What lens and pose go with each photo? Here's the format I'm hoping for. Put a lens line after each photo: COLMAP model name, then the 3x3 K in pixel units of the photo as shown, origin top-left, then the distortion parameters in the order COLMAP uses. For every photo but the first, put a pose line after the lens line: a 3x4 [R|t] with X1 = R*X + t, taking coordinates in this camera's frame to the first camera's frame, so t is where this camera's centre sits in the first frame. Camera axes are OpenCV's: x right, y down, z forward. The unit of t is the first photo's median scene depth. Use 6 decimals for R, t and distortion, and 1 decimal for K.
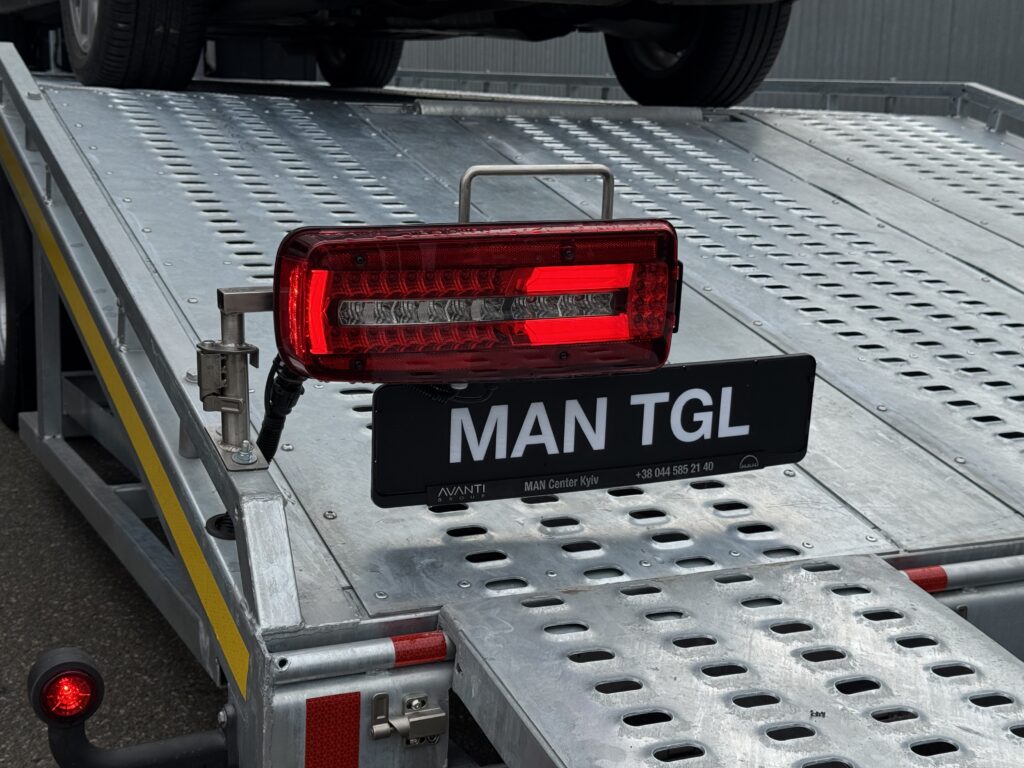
lens RADIAL K [[1473.5, 0, 504.9], [0, 1473.5, 384.9], [0, 0, 1]] dist [0.130751, -0.055066]
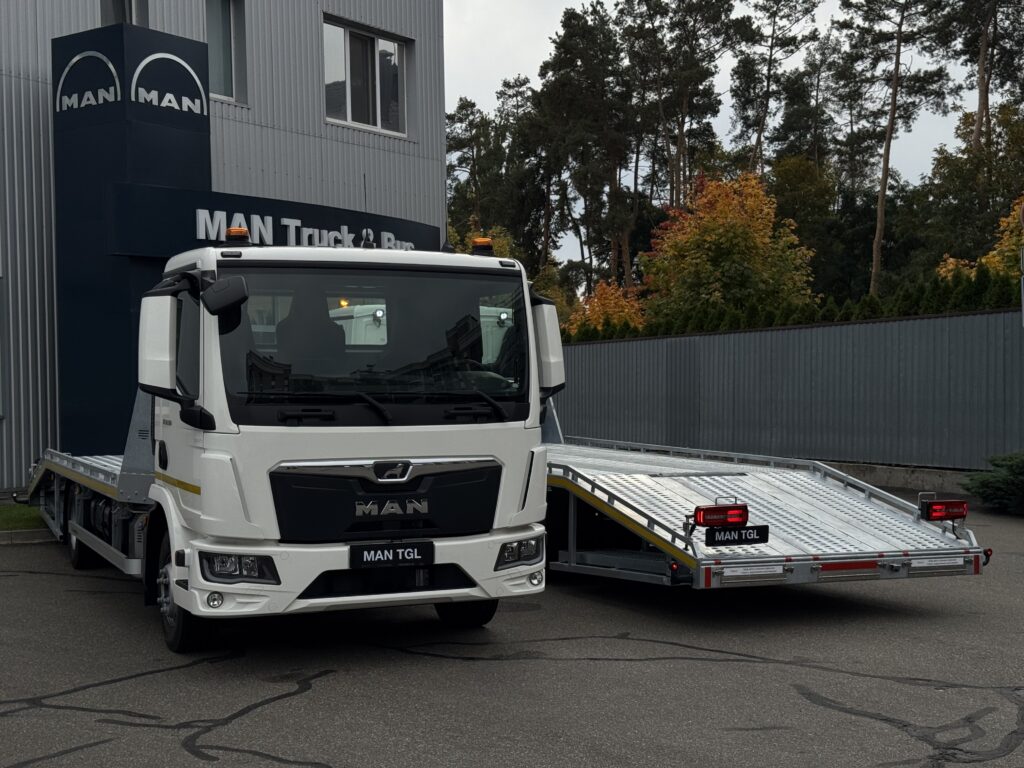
lens RADIAL K [[1473.5, 0, 504.9], [0, 1473.5, 384.9], [0, 0, 1]] dist [0.130751, -0.055066]
pose [[0.999540, -0.022014, 0.020848, -0.764008], [0.025602, 0.981176, -0.191409, 0.424256], [-0.016242, 0.191855, 0.981289, -3.913130]]
